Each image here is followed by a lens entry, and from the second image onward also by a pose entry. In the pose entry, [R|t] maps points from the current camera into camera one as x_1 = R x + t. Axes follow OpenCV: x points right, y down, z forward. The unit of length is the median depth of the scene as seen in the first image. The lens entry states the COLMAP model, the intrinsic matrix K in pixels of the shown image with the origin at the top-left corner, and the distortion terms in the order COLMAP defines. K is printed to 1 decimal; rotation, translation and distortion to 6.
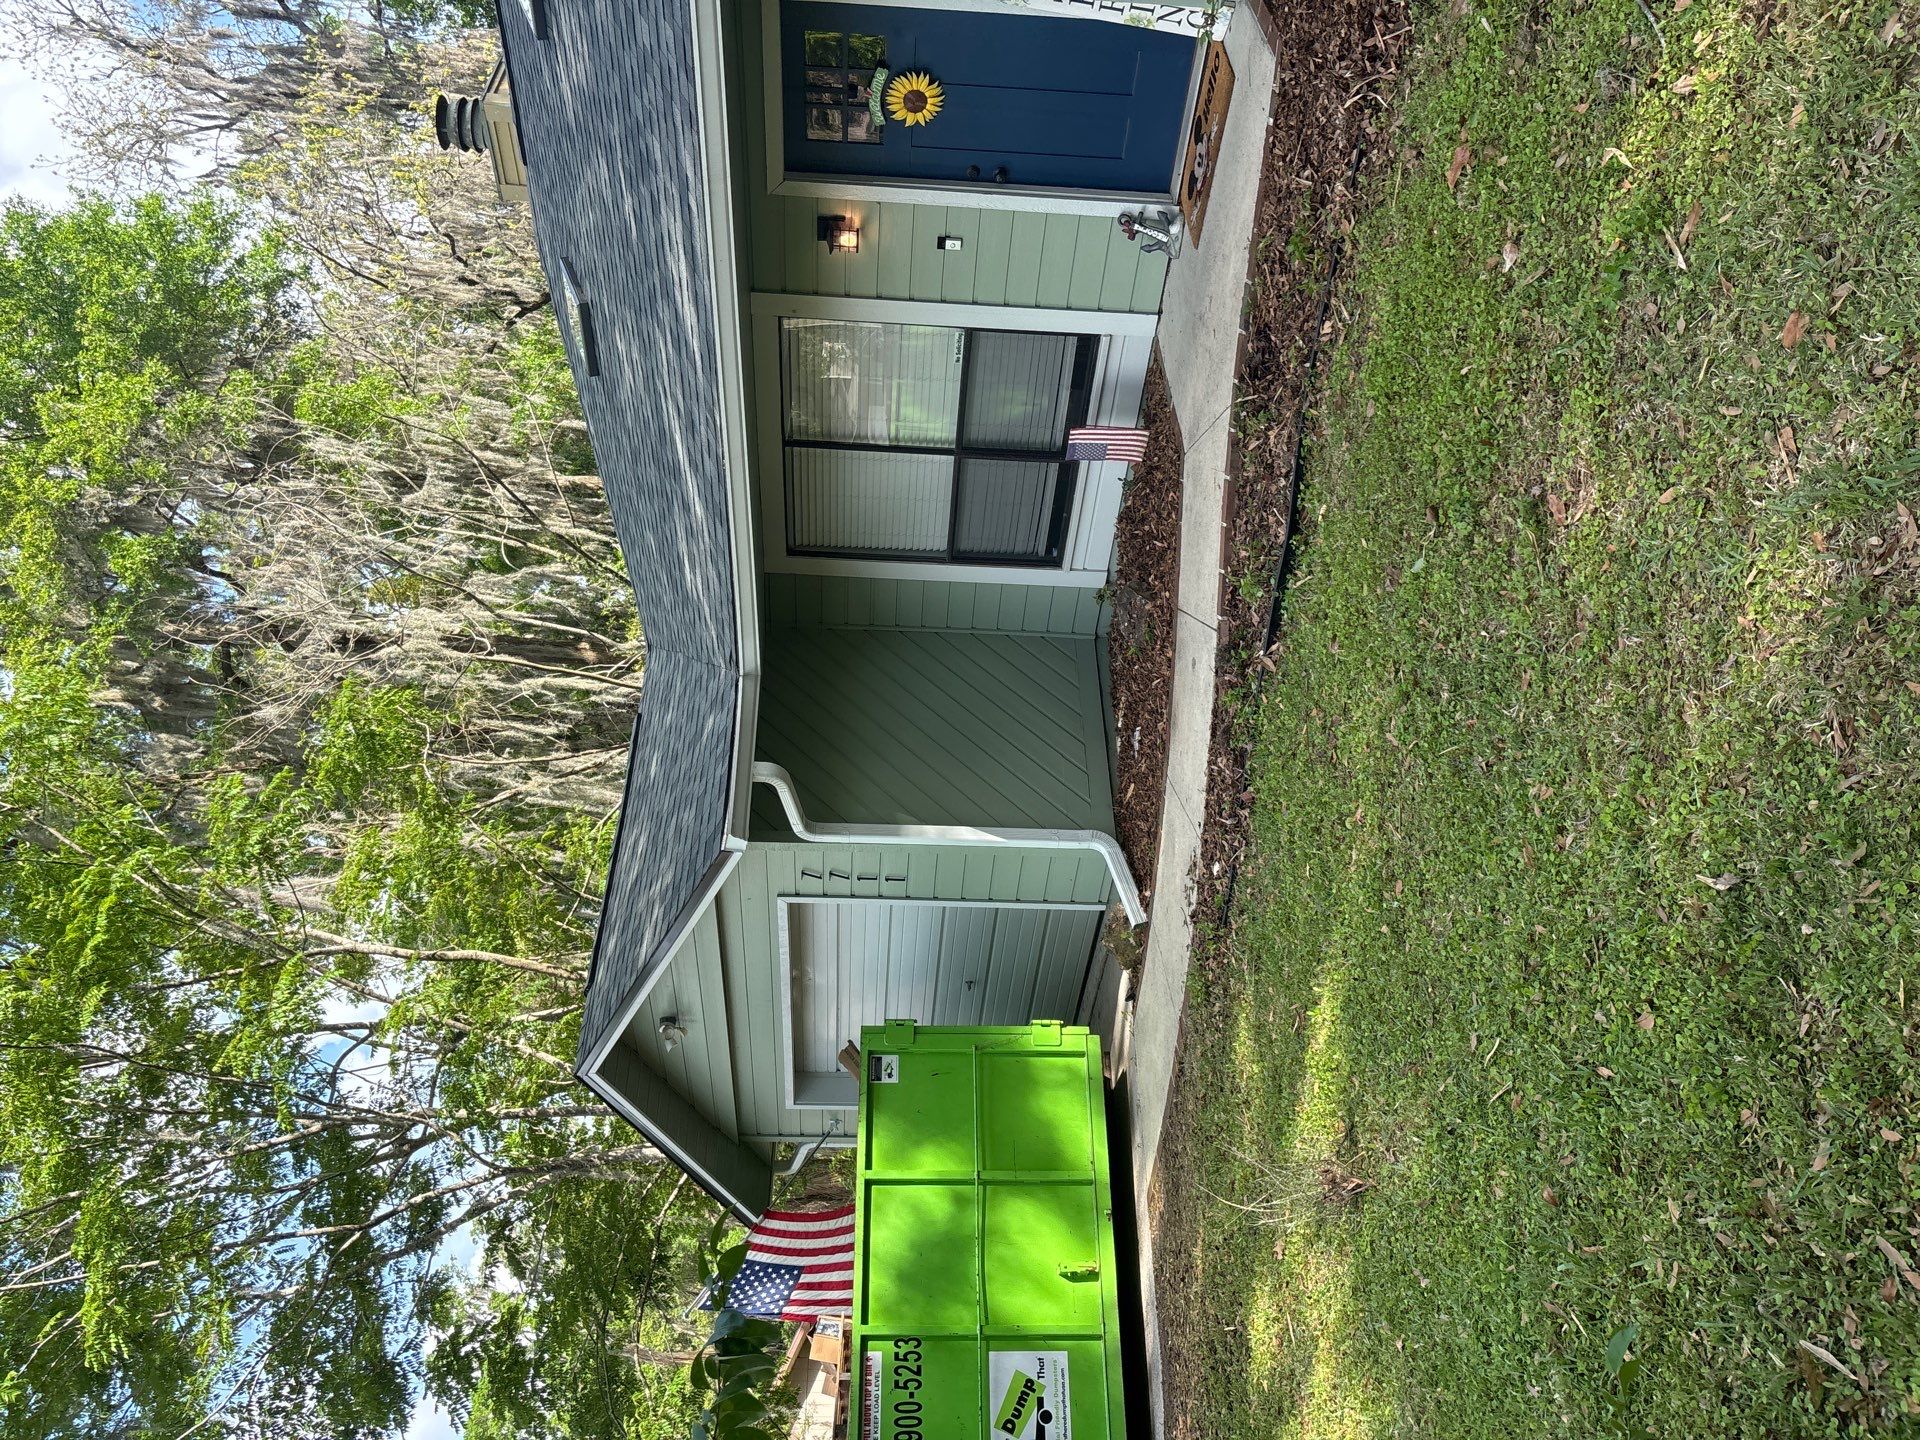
lens RADIAL K [[1428.4, 0, 991.1], [0, 1428.4, 719.9], [0, 0, 1]] dist [0.022320, -0.037571]
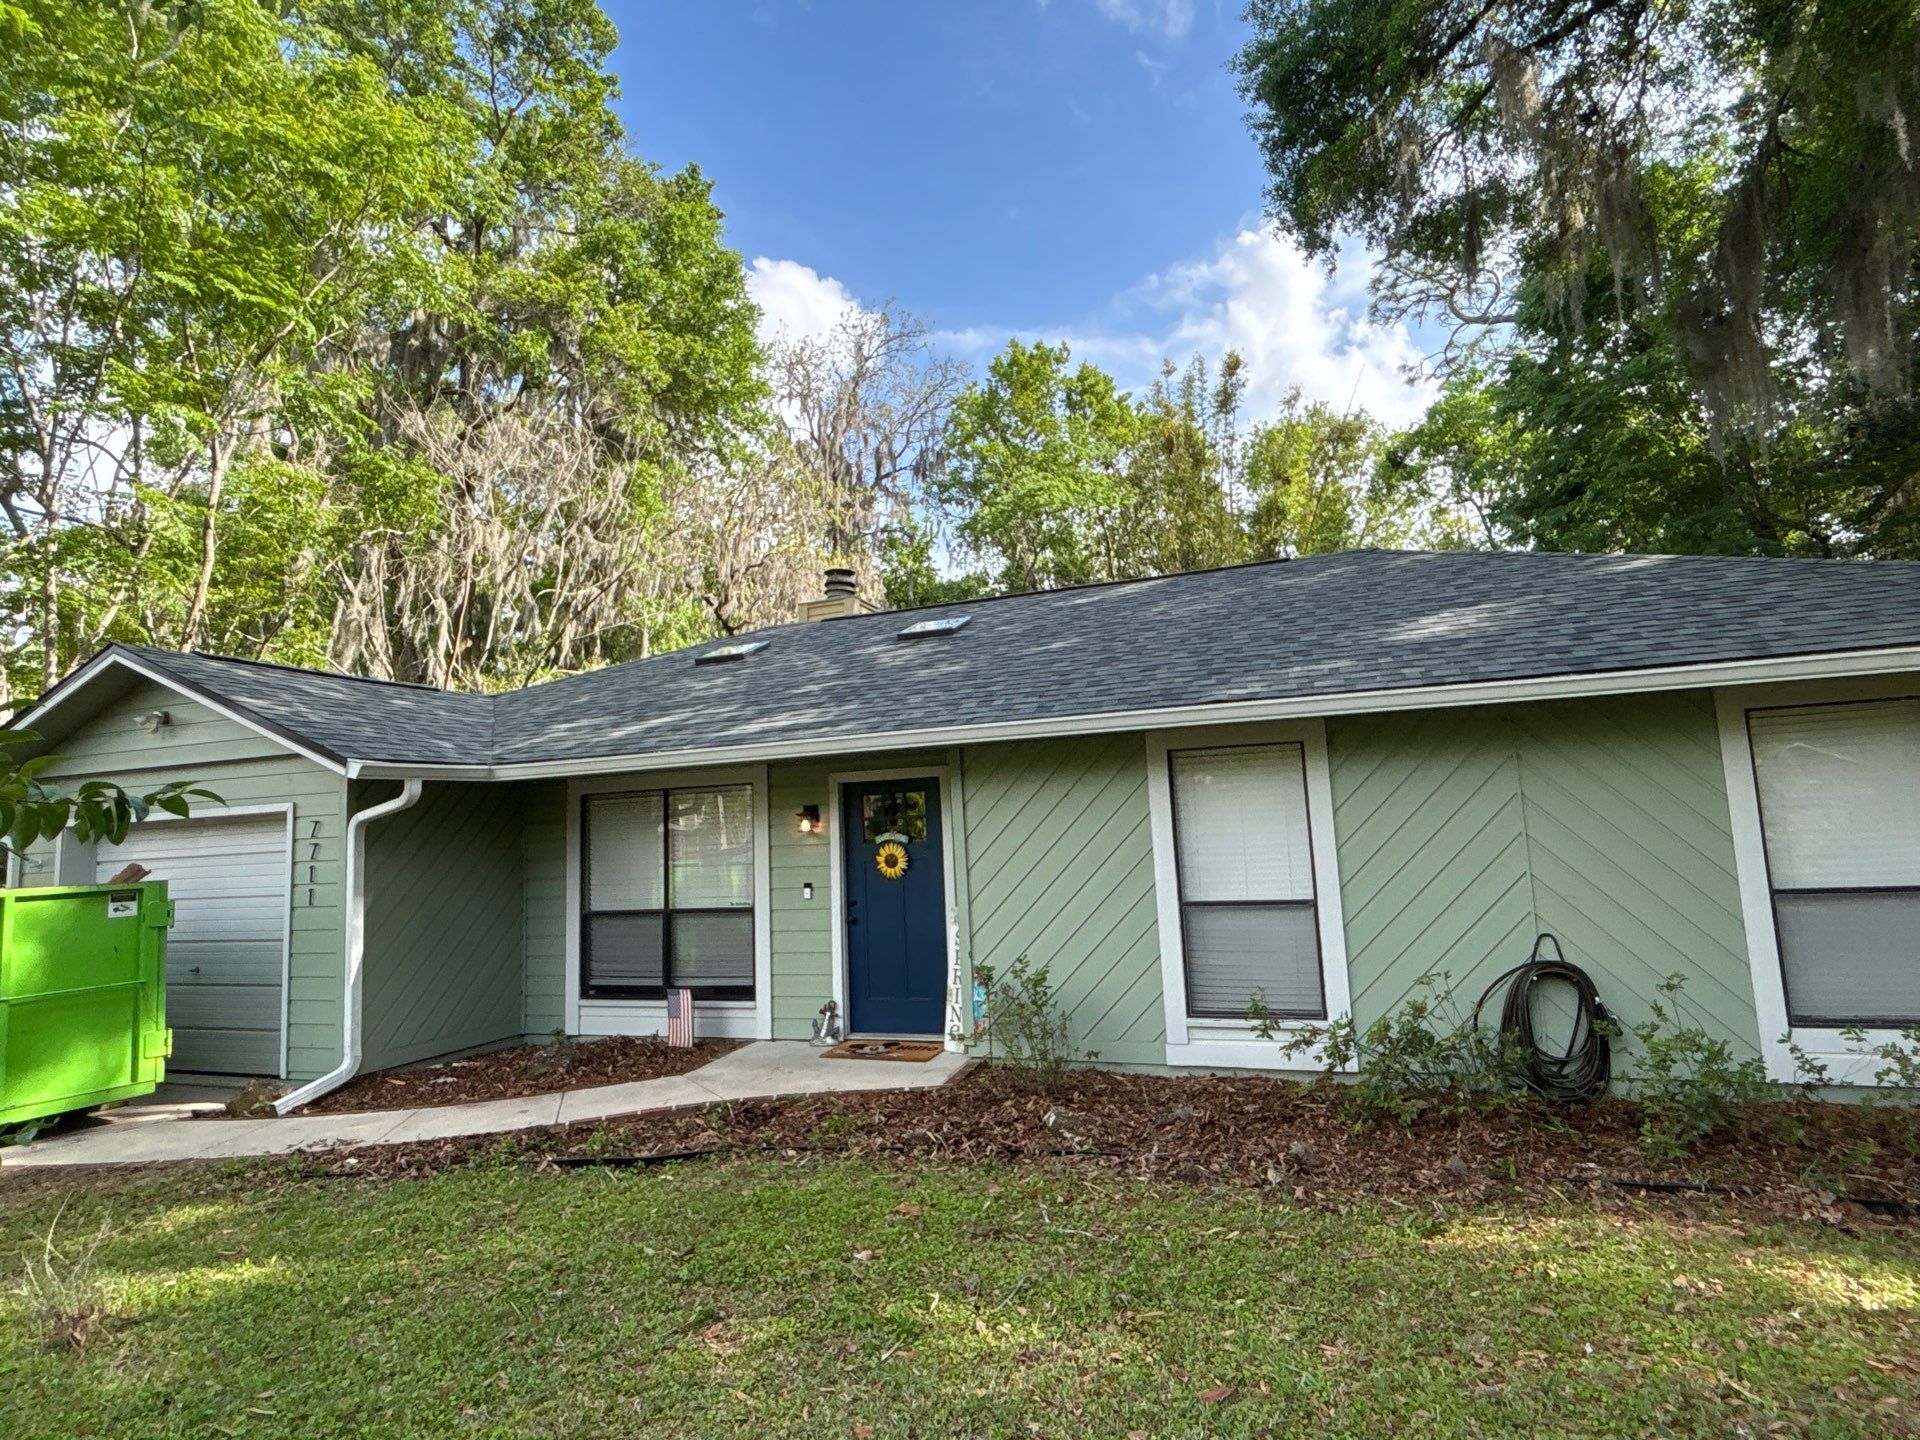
lens RADIAL K [[1073.3, 0, 960.0], [0, 1073.3, 720.0], [0, 0, 1]] dist [-0.000394, -0.020117]
pose [[0.115663, 0.979853, -0.162821, -0.002323], [-0.867293, 0.019723, -0.497406, 0.084449], [-0.484174, 0.198745, 0.852101, -0.085371]]
